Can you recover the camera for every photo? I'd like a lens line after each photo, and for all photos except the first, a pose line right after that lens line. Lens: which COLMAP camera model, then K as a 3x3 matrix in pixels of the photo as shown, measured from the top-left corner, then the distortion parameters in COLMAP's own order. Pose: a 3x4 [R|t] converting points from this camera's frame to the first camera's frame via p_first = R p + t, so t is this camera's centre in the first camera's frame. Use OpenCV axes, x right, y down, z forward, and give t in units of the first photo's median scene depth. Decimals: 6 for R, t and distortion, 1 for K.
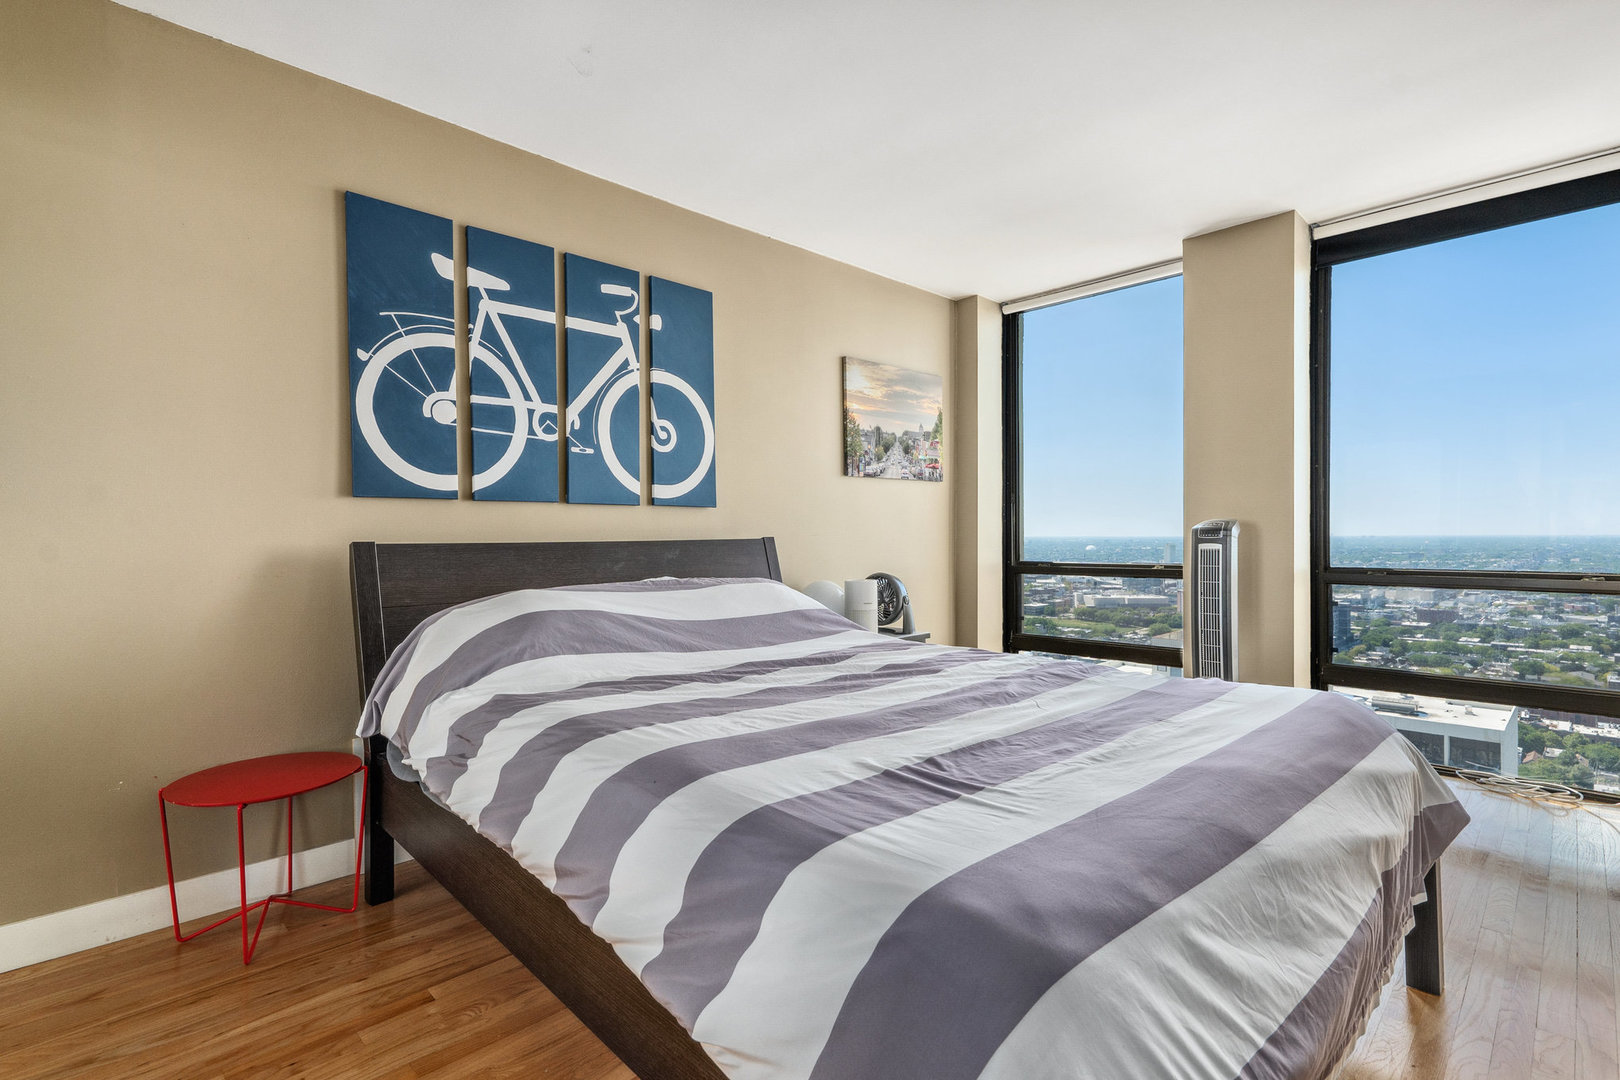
lens RADIAL K [[763.2, 0, 807.6], [0, 763.2, 542.2], [0, 0, 1]] dist [0.002554, 0.000570]
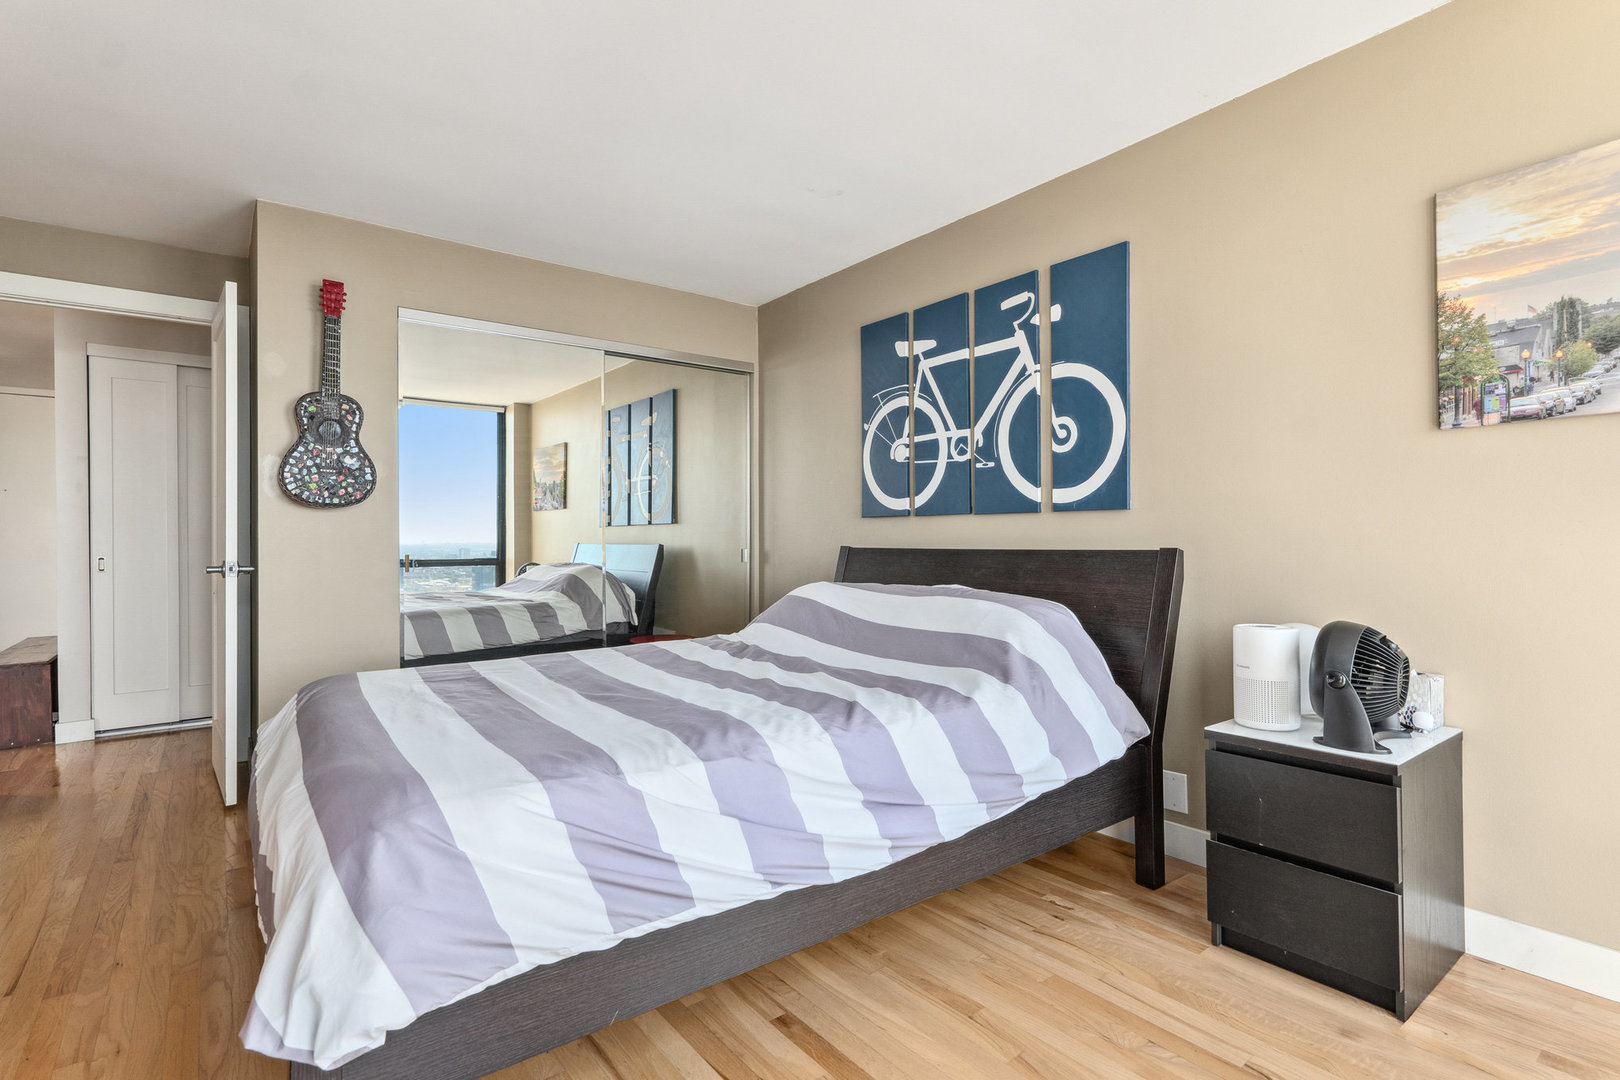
lens RADIAL K [[763.2, 0, 808.9], [0, 763.2, 538.5], [0, 0, 1]] dist [0.002554, 0.000570]
pose [[-0.109109, 0.002107, -0.994028, 0.798368], [-0.010226, 0.999942, 0.003242, -0.016576], [0.993977, 0.010519, -0.109081, 0.857240]]
